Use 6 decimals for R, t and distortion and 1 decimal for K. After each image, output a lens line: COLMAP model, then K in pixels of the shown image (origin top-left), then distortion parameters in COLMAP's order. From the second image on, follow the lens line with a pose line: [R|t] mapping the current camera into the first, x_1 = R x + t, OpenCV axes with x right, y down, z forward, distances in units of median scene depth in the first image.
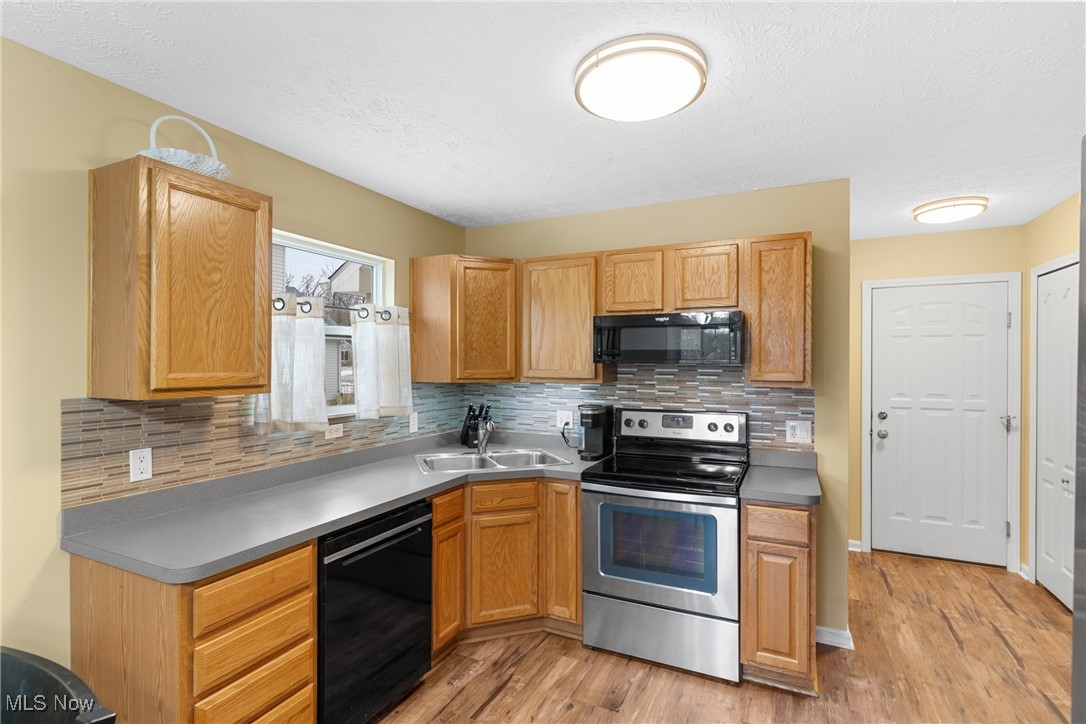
lens RADIAL K [[519.3, 0, 538.1], [0, 519.3, 362.3], [0, 0, 1]] dist [0.001324, 0.001474]
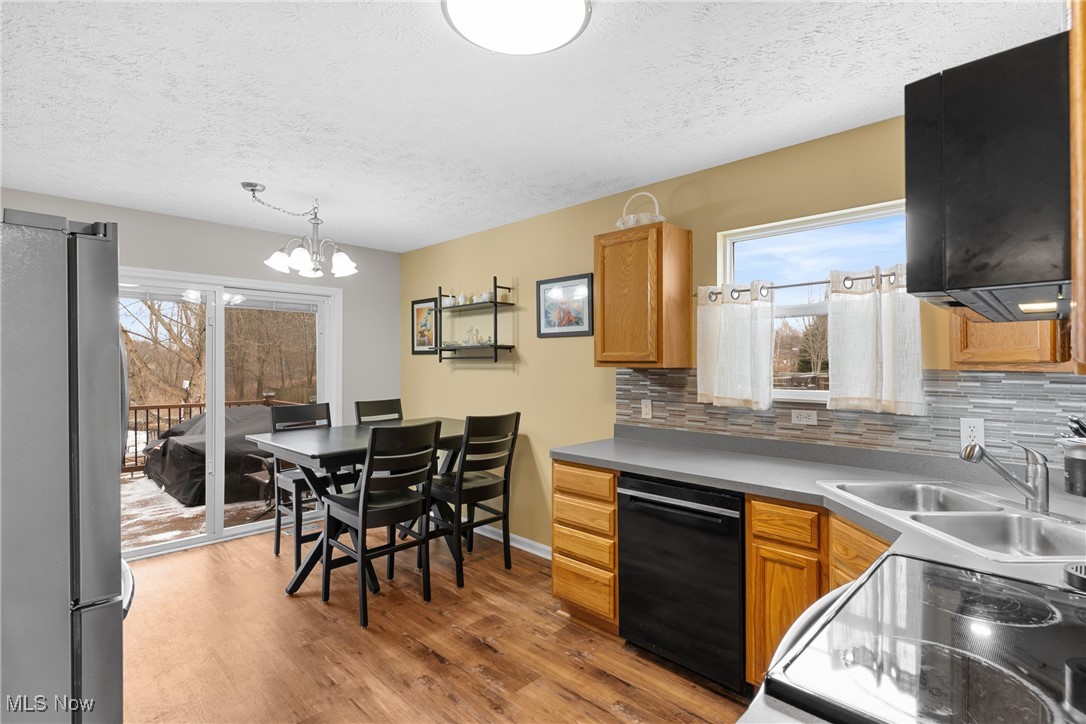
lens RADIAL K [[519.3, 0, 538.1], [0, 519.3, 362.3], [0, 0, 1]] dist [0.001324, 0.001474]
pose [[-0.323604, -0.000828, -0.946192, 0.559572], [0.001606, 0.999998, -0.001424, 0.030562], [0.946191, -0.001980, -0.323602, 0.742158]]
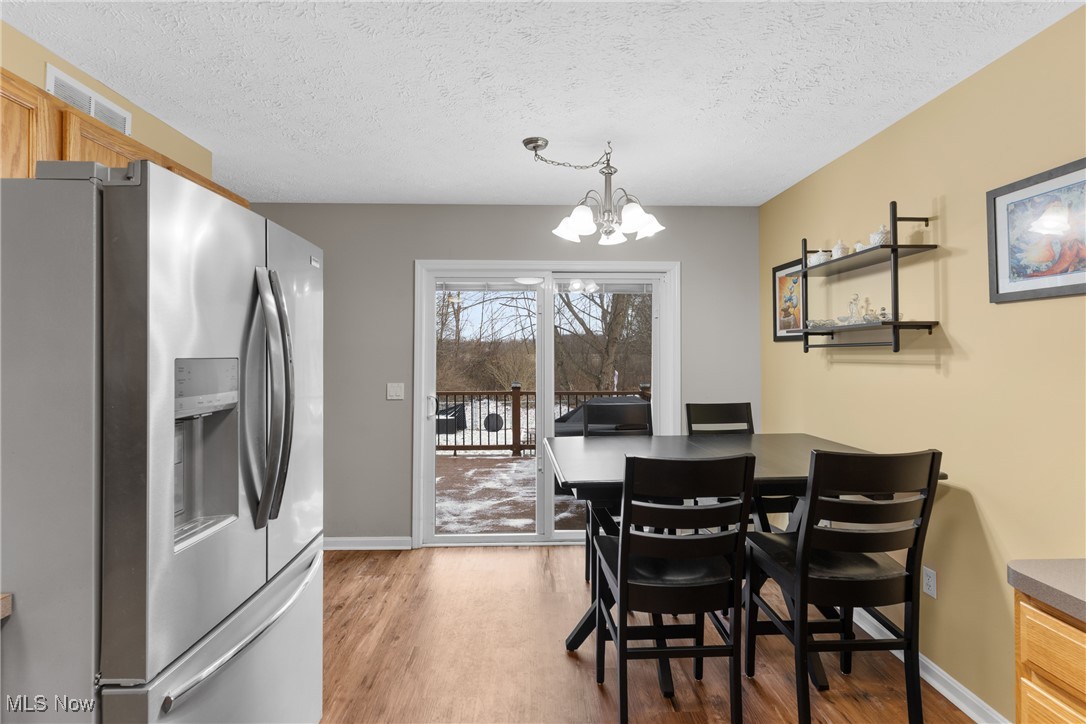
lens RADIAL K [[525.2, 0, 539.9], [0, 525.2, 346.6], [0, 0, 1]] dist [-0.001014, 0.000557]
pose [[-0.885152, -0.004916, -0.465276, 0.181936], [0.001699, 0.999903, -0.013797, 0.030001], [0.465299, -0.013003, -0.885058, 0.650958]]
